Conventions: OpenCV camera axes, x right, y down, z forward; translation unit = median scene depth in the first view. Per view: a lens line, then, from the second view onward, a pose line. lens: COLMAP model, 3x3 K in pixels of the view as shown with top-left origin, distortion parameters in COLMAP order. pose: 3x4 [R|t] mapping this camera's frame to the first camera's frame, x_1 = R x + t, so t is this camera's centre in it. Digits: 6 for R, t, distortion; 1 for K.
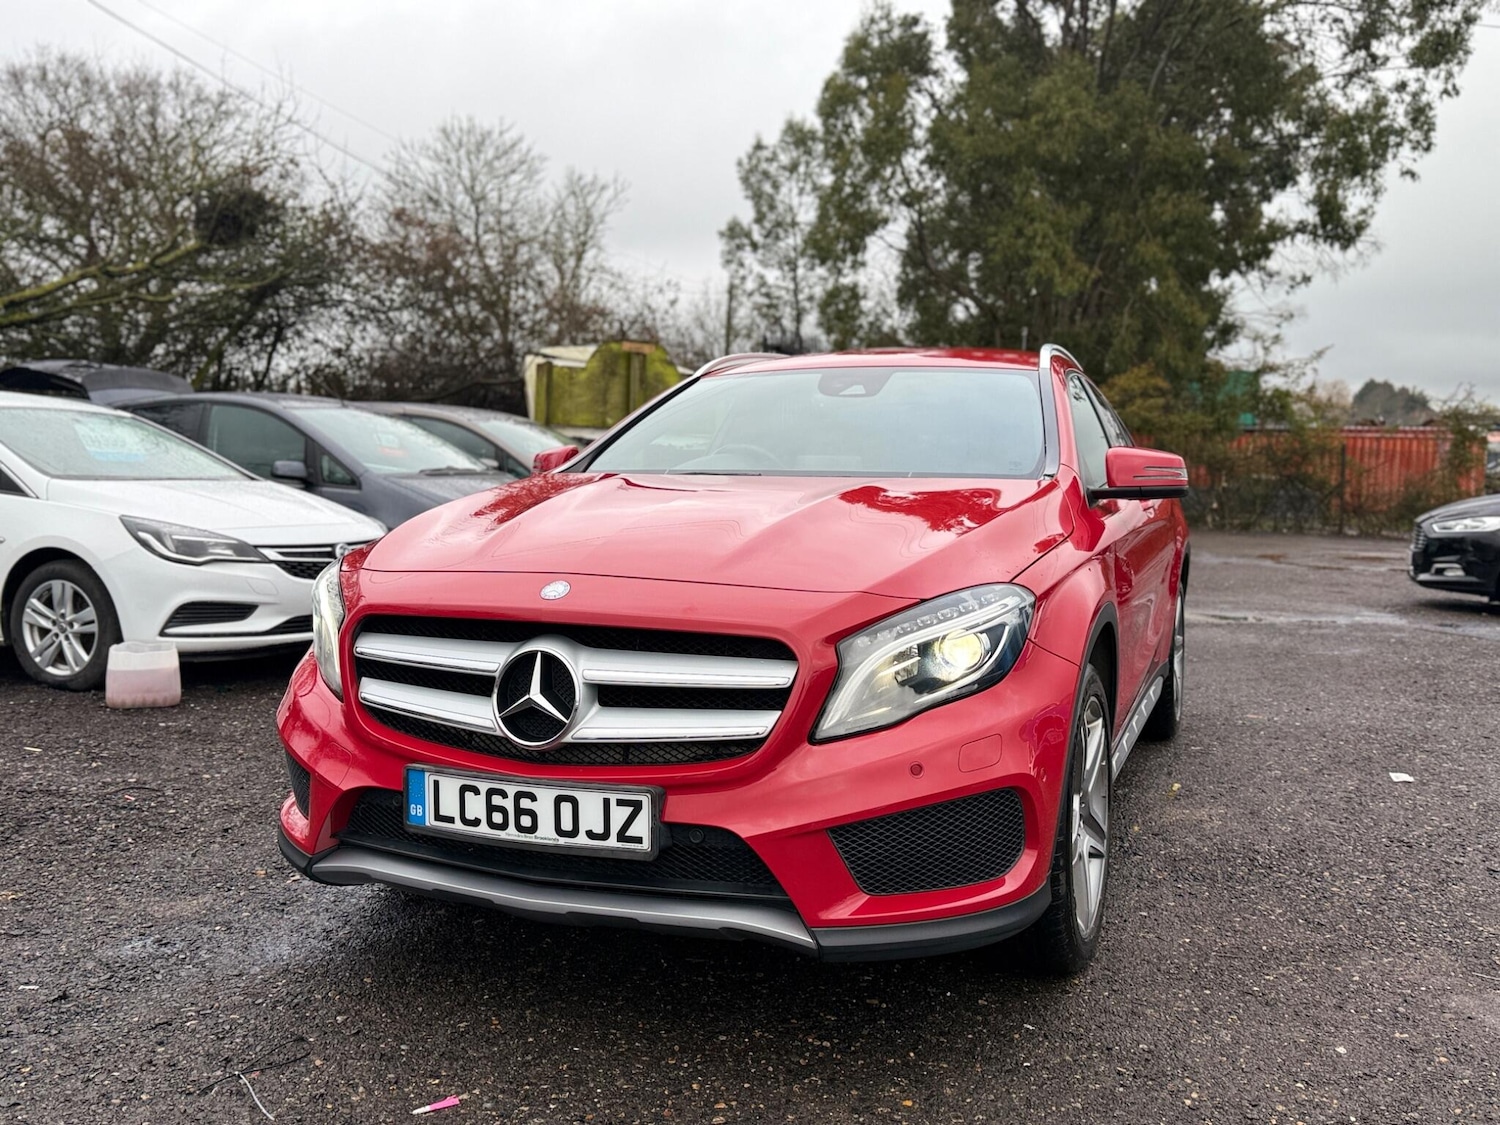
lens RADIAL K [[1305.7, 0, 741.1], [0, 1305.7, 572.2], [0, 0, 1]] dist [0.124614, -0.215381]
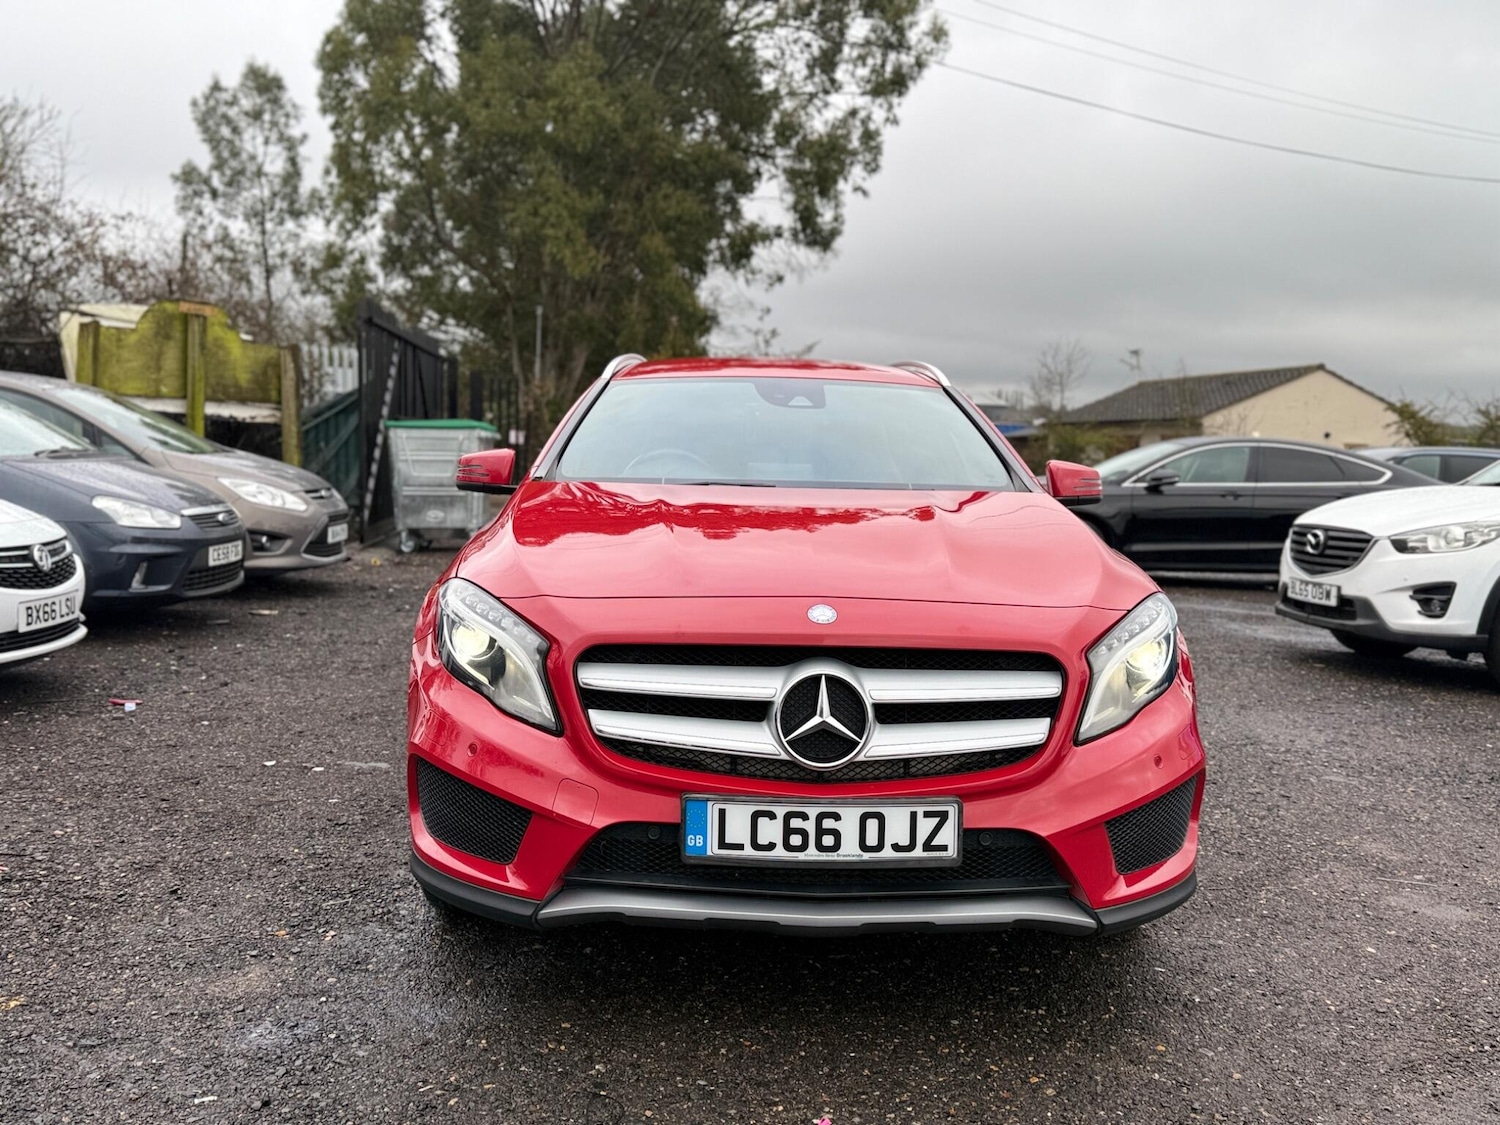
lens RADIAL K [[1305.7, 0, 735.4], [0, 1305.7, 546.3], [0, 0, 1]] dist [0.124614, -0.215381]
pose [[0.916715, -0.017252, 0.399168, -0.174819], [0.015948, 0.999851, 0.006588, -0.013499], [-0.399223, 0.000327, 0.916854, 0.023278]]
